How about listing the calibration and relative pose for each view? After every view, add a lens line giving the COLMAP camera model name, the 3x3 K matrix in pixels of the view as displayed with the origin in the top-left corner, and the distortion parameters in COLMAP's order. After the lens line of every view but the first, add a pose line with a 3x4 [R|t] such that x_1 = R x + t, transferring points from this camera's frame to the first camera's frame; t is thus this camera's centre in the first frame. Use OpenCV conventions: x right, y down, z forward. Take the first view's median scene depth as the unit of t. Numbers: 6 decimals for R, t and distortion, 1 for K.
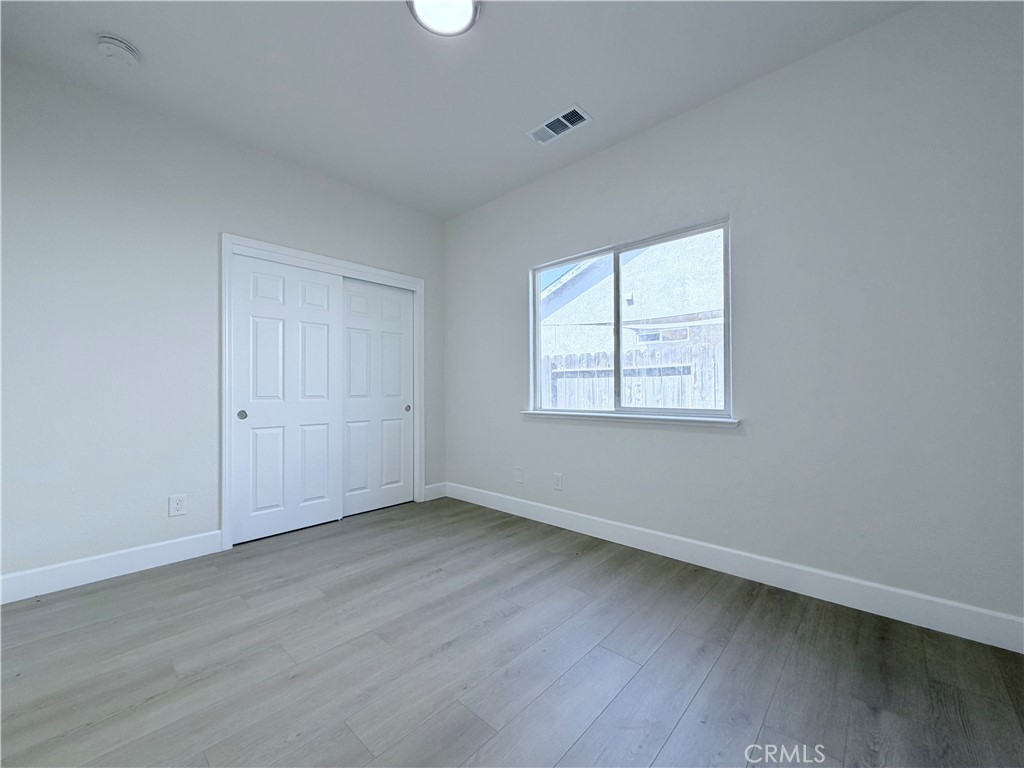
lens RADIAL K [[409.2, 0, 510.1], [0, 409.2, 386.0], [0, 0, 1]] dist [-0.000608, 0.000106]
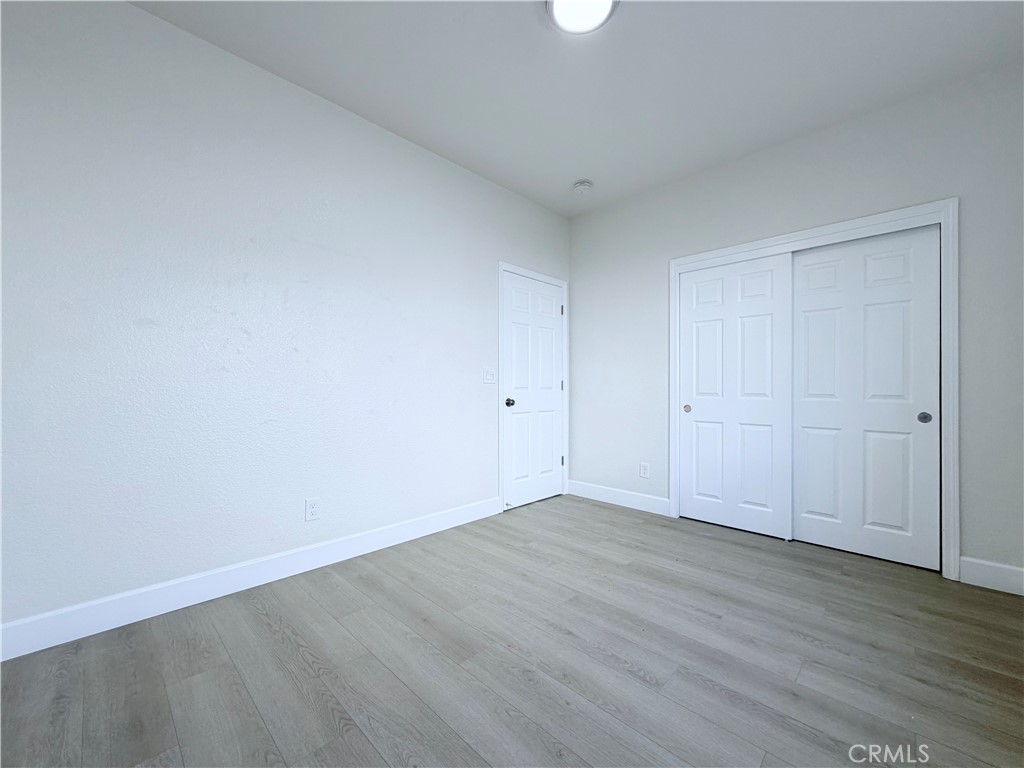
lens RADIAL K [[409.2, 0, 510.1], [0, 409.2, 386.0], [0, 0, 1]] dist [-0.000608, 0.000106]
pose [[-0.031313, -0.000951, -0.999509, 0.568136], [0.006798, 0.999976, -0.001164, 0.004025], [0.999487, -0.006831, -0.031306, 0.567994]]
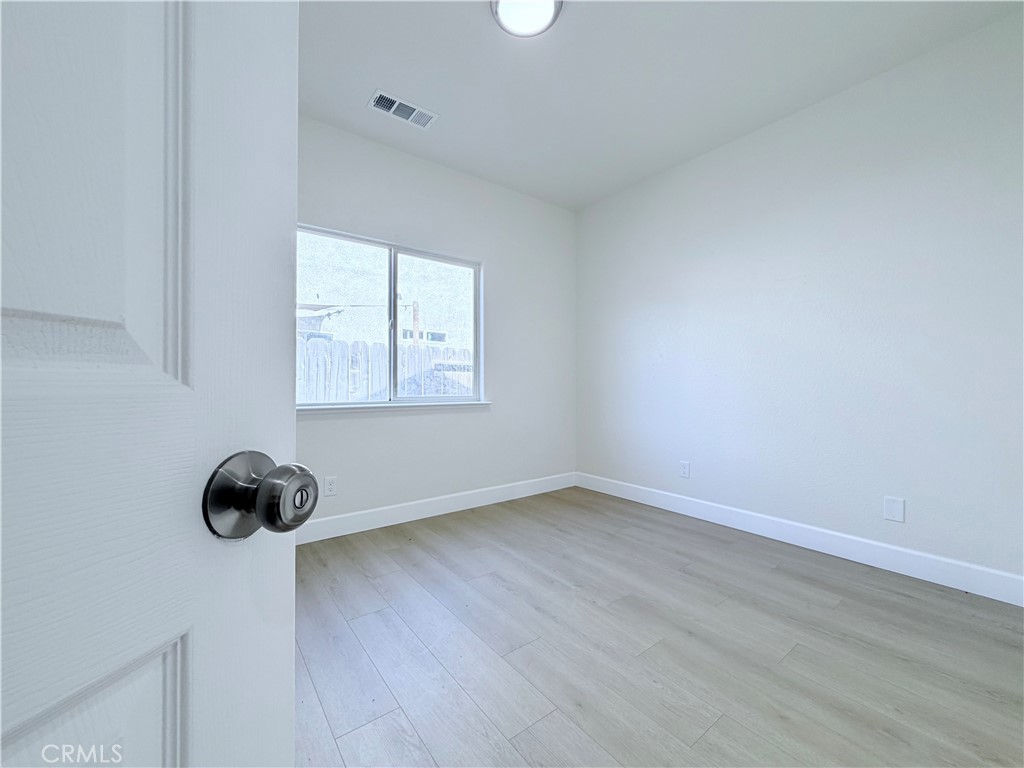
lens RADIAL K [[409.2, 0, 510.1], [0, 409.2, 386.0], [0, 0, 1]] dist [-0.000608, 0.000106]
pose [[0.172873, 0.002363, 0.984941, -0.799883], [-0.011383, 0.999935, -0.000401, 0.021015], [-0.984878, -0.011143, 0.172889, 0.569363]]
